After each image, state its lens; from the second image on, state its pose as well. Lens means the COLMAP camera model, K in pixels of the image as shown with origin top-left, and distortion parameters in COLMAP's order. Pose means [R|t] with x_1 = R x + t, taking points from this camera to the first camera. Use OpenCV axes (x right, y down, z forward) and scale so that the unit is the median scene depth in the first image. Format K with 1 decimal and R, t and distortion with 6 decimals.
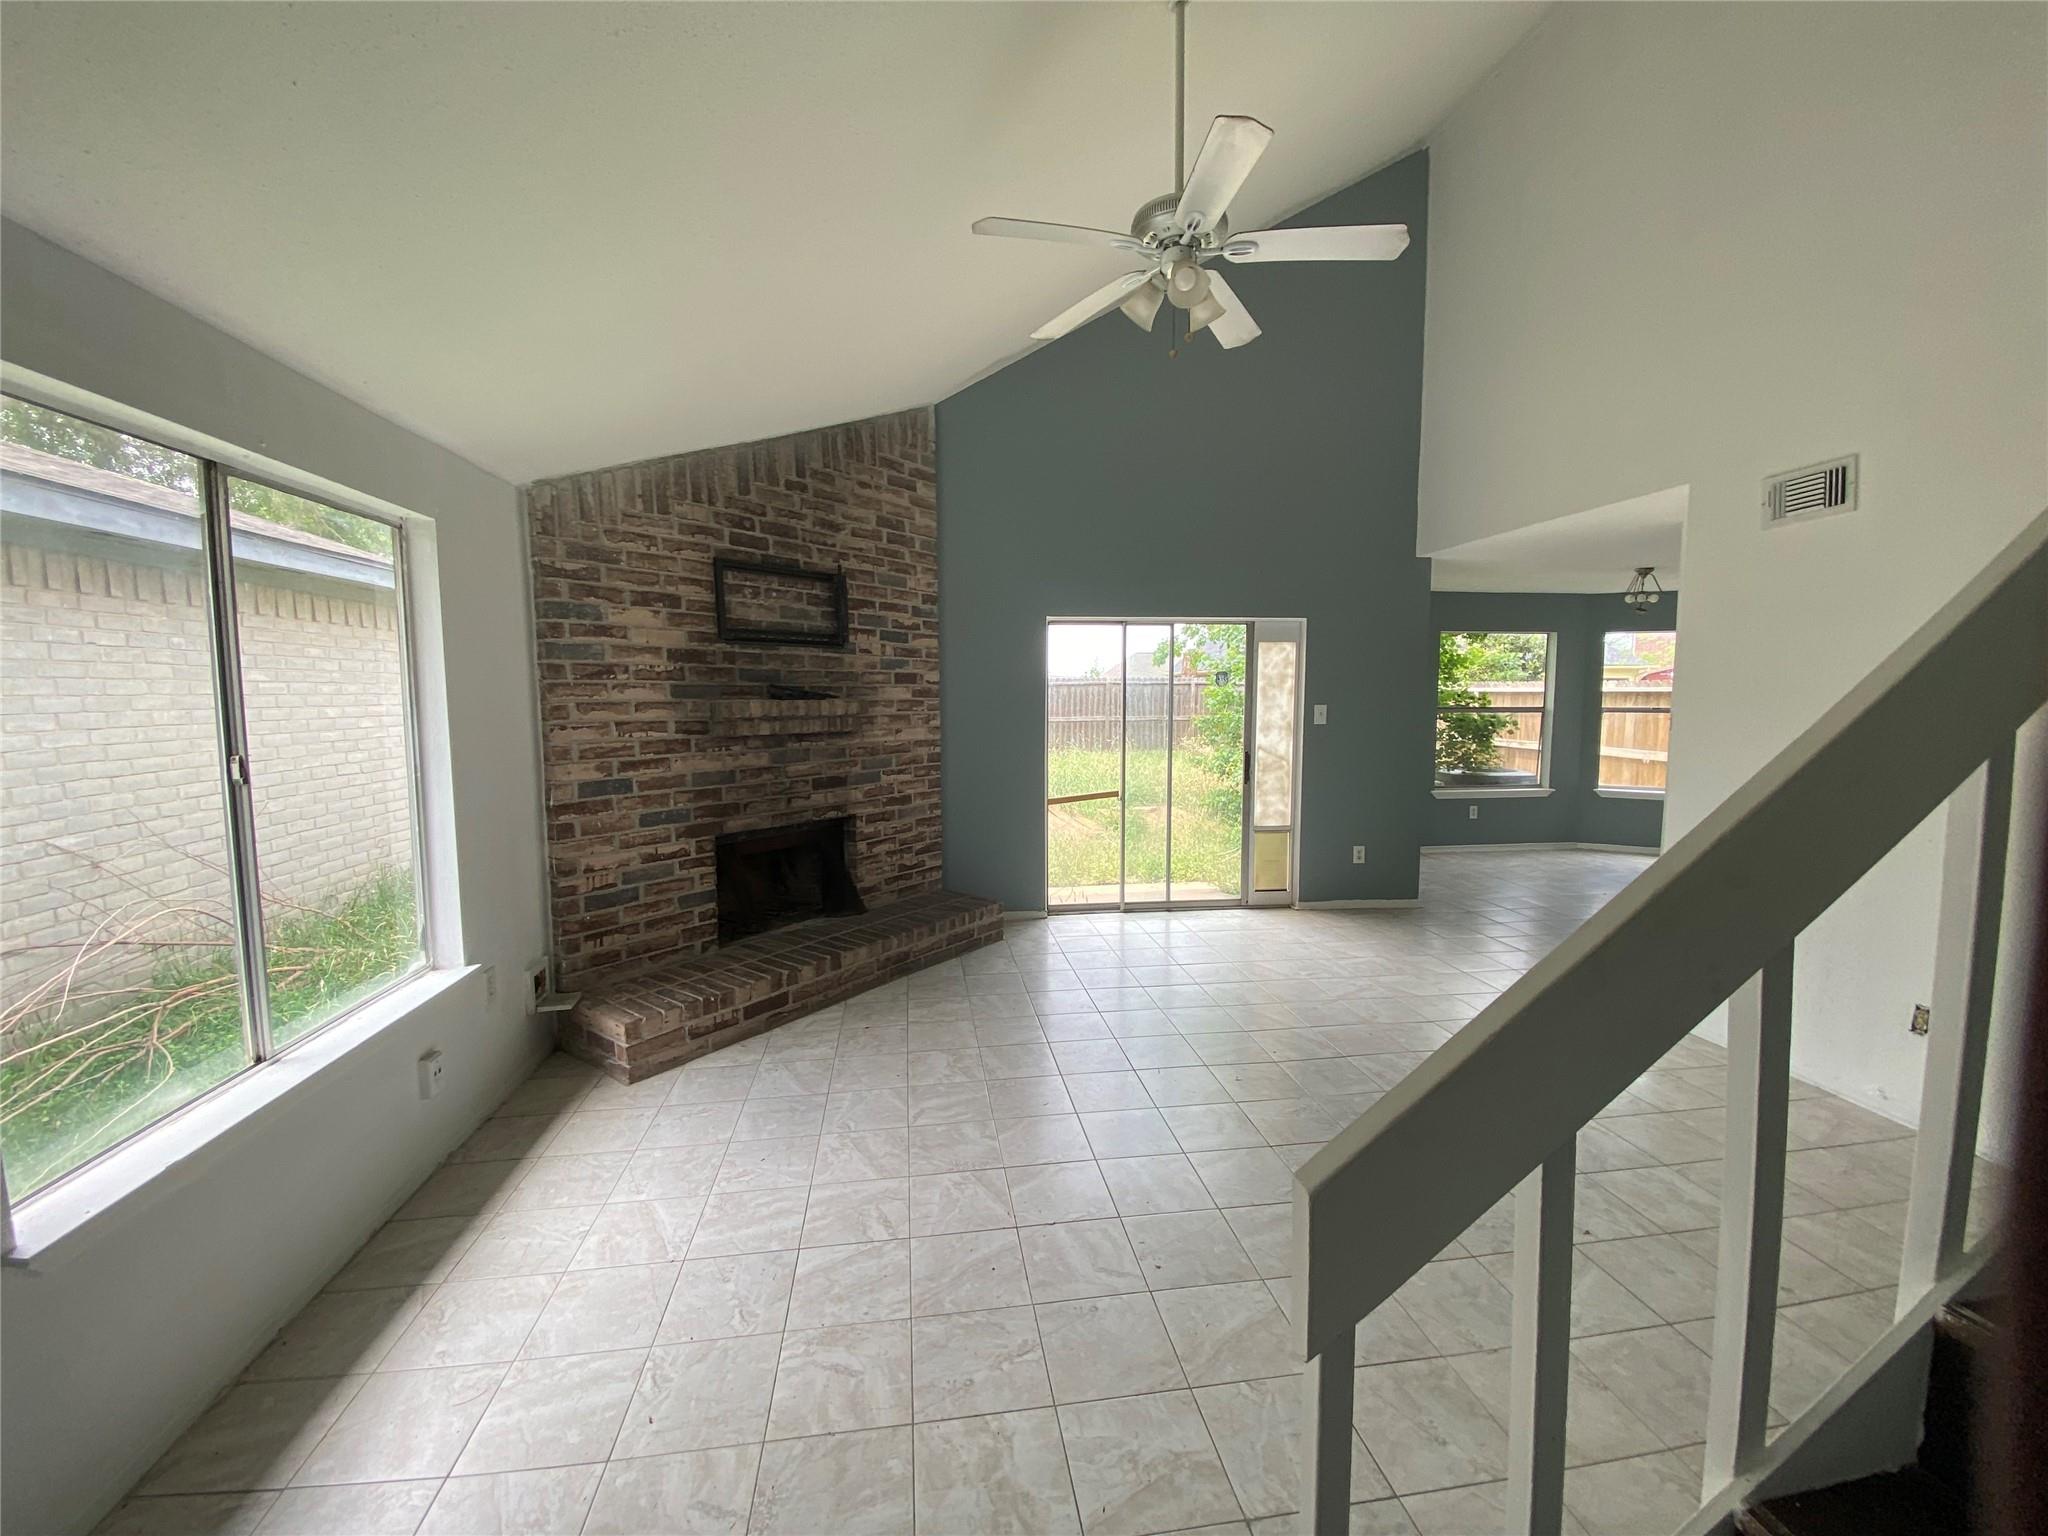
lens RADIAL K [[842.5, 0, 1031.4], [0, 842.5, 768.1], [0, 0, 1]] dist [-0.001181, -0.000219]
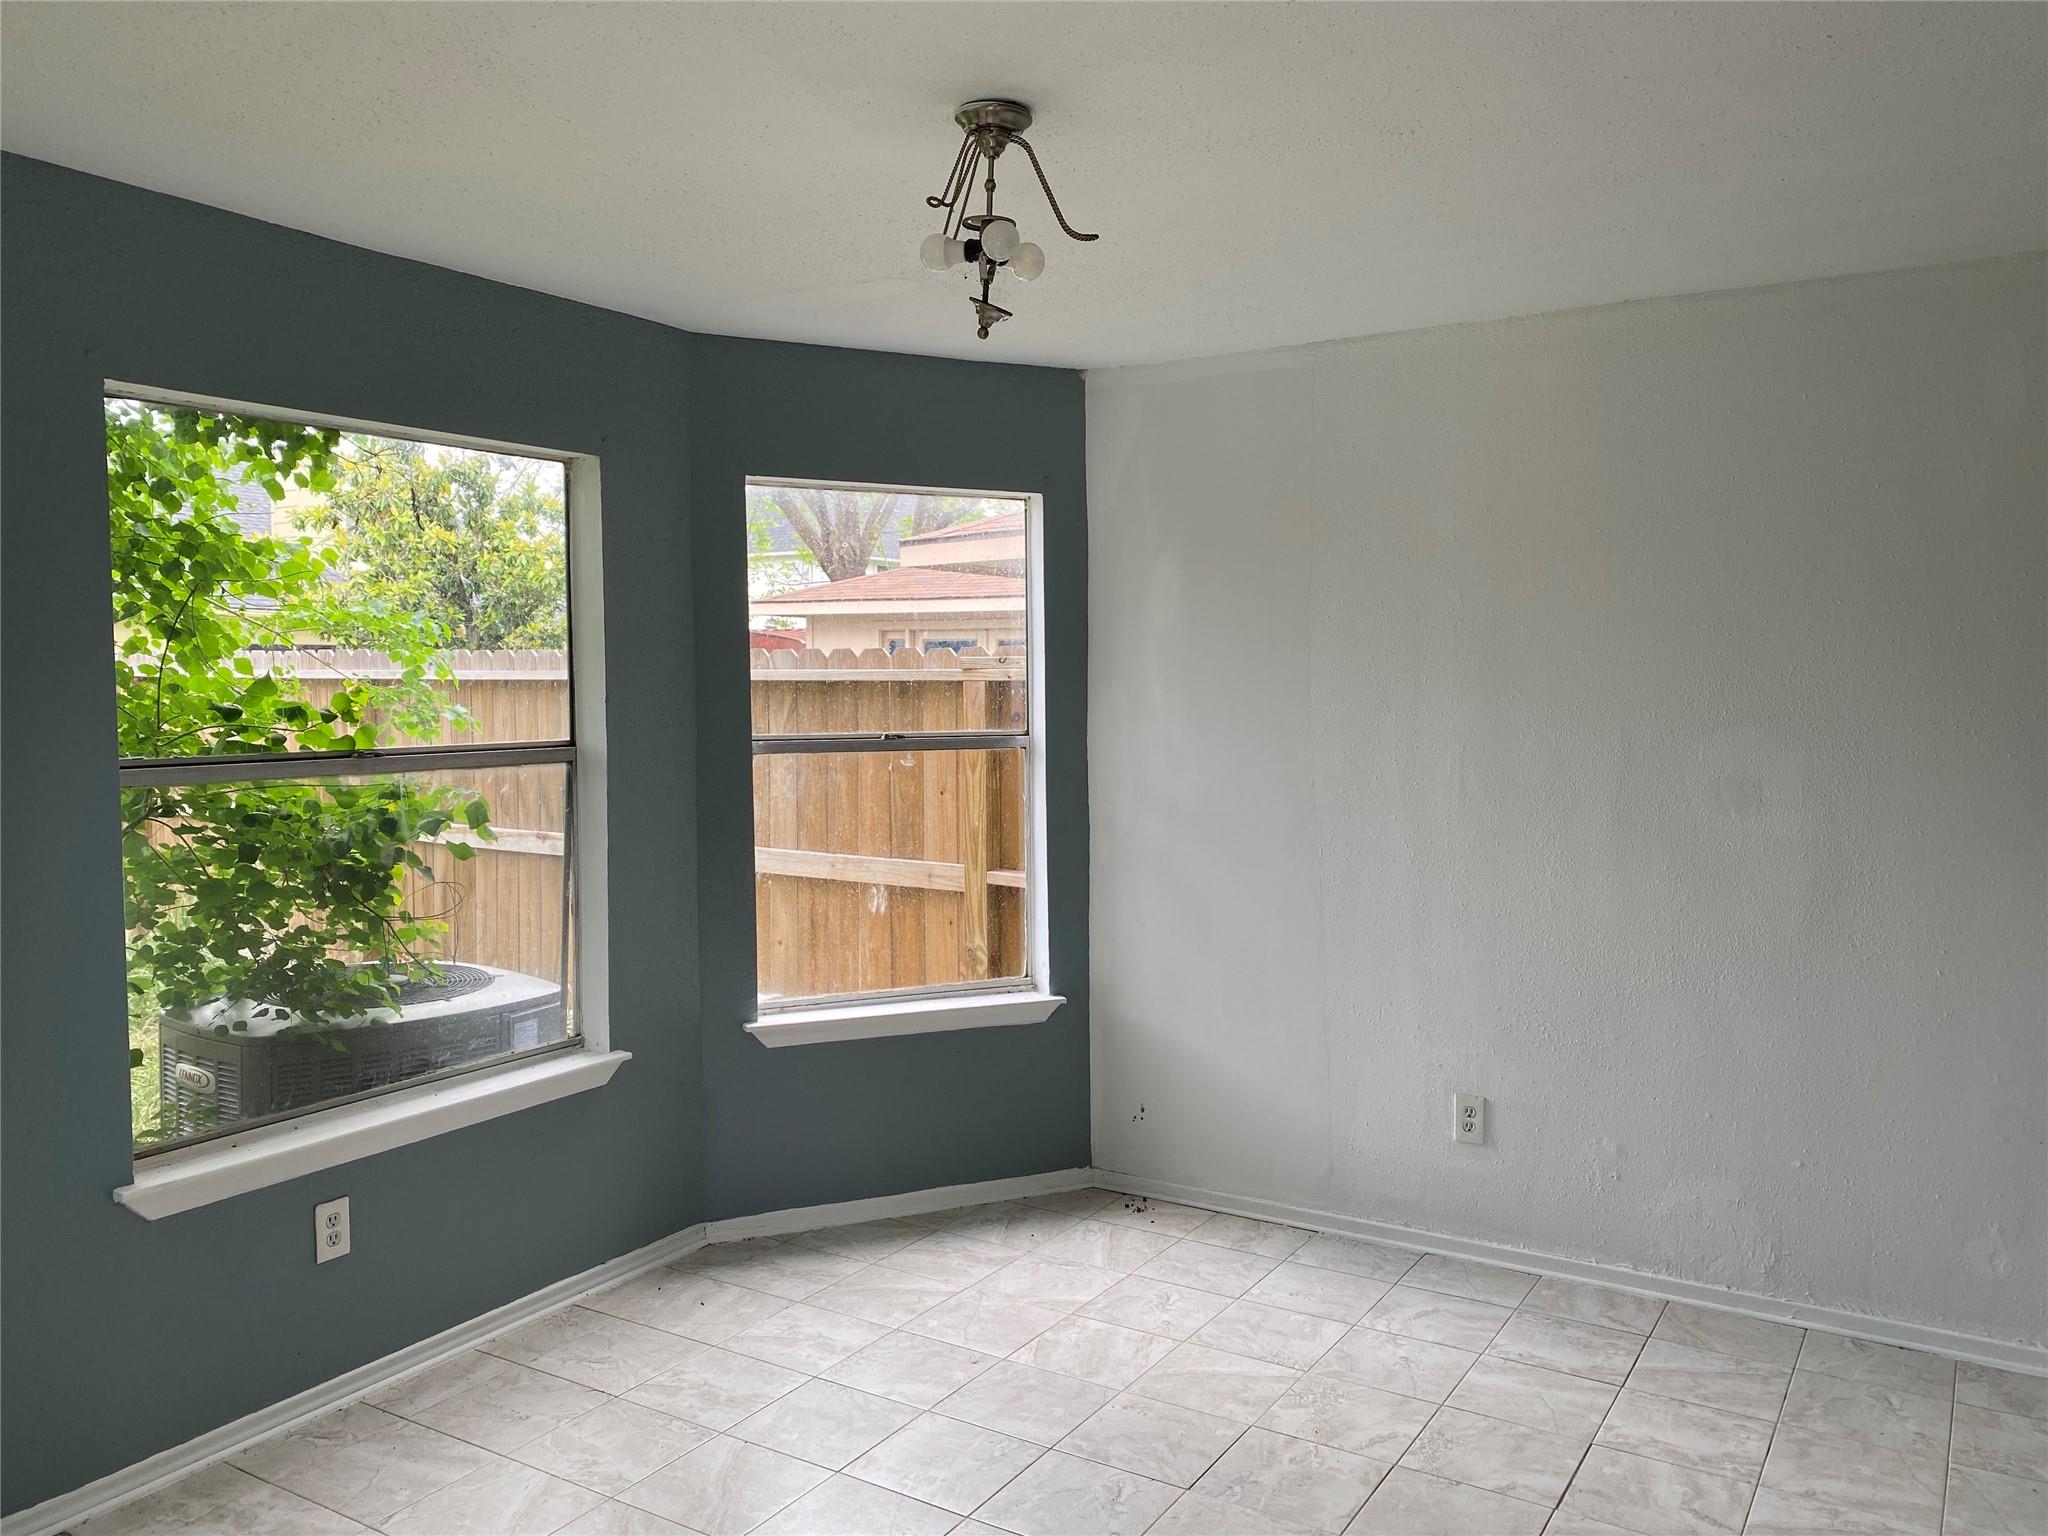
lens RADIAL K [[1578.2, 0, 1024.1], [0, 1578.2, 757.0], [0, 0, 1]] dist [0.035677, 0.001581]
pose [[0.648098, -0.043872, 0.760292, 0.330039], [0.074687, 0.997188, -0.006123, -0.055796], [-0.757885, 0.060752, 0.649553, 0.583326]]
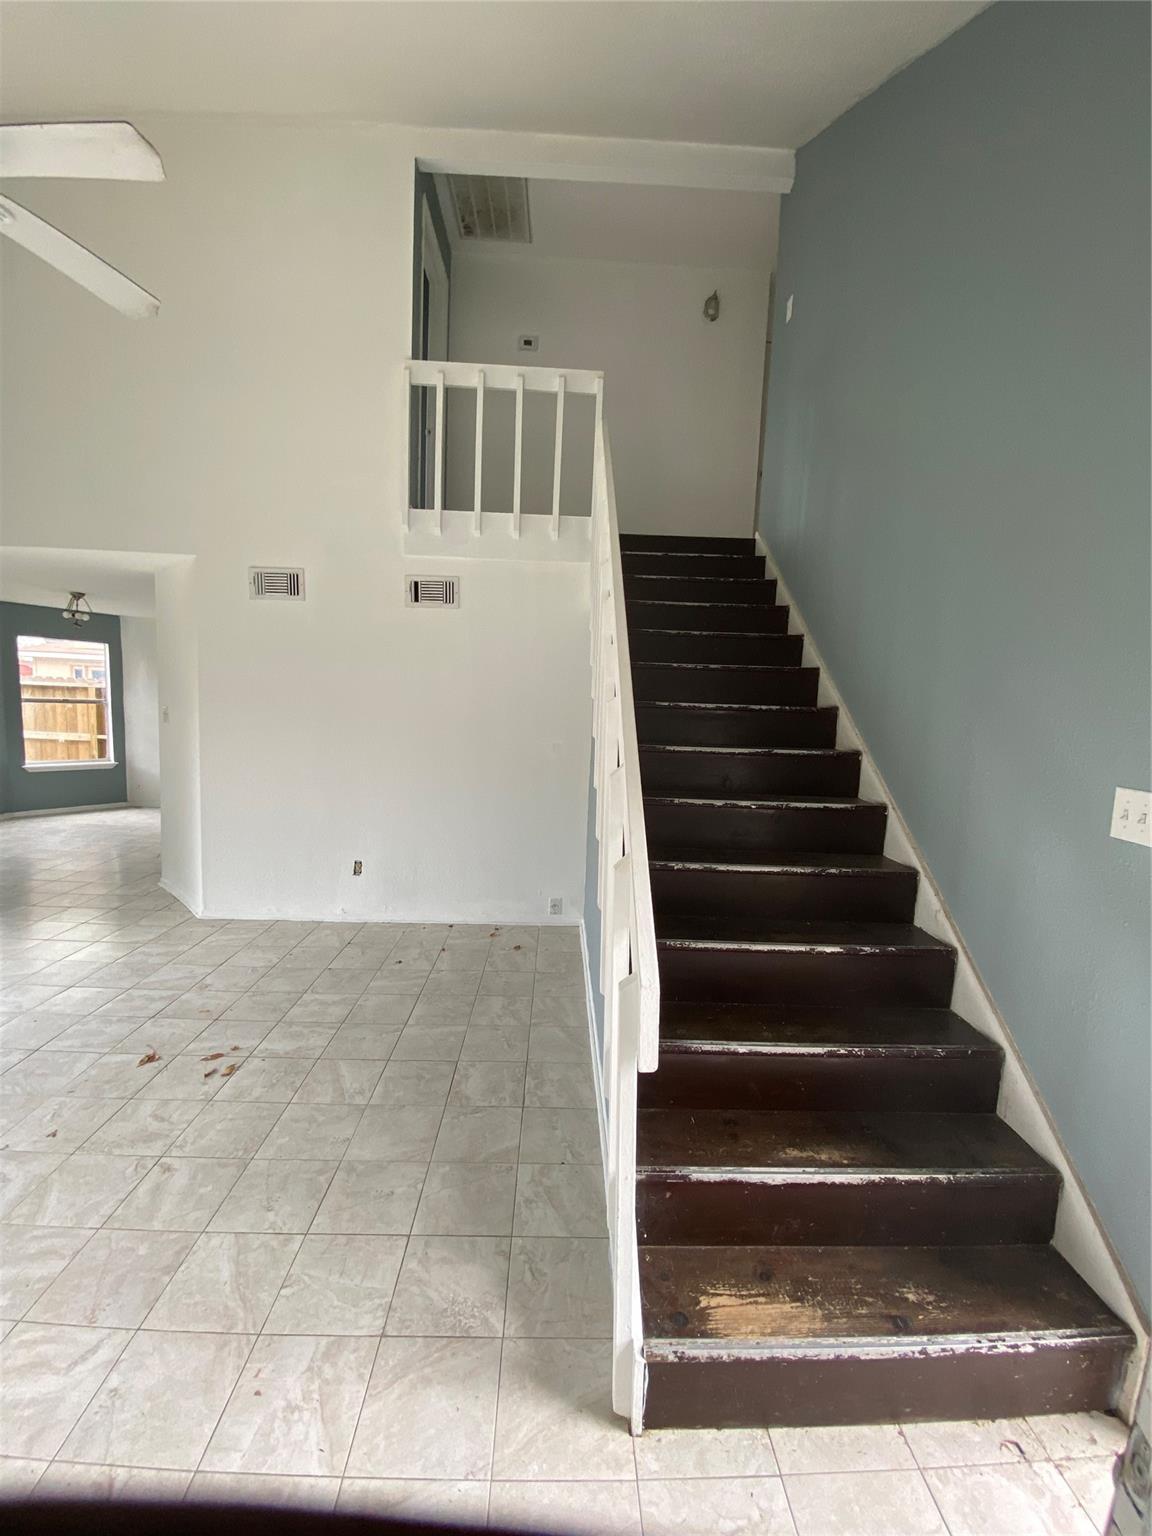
lens RADIAL K [[631.9, 0, 571.9], [0, 631.9, 767.1], [0, 0, 1]] dist [-0.001181, -0.000219]
pose [[0.135873, -0.096658, 0.986000, -0.116333], [0.048002, 0.994703, 0.090896, -0.018223], [-0.989563, 0.034980, 0.139793, 0.097928]]
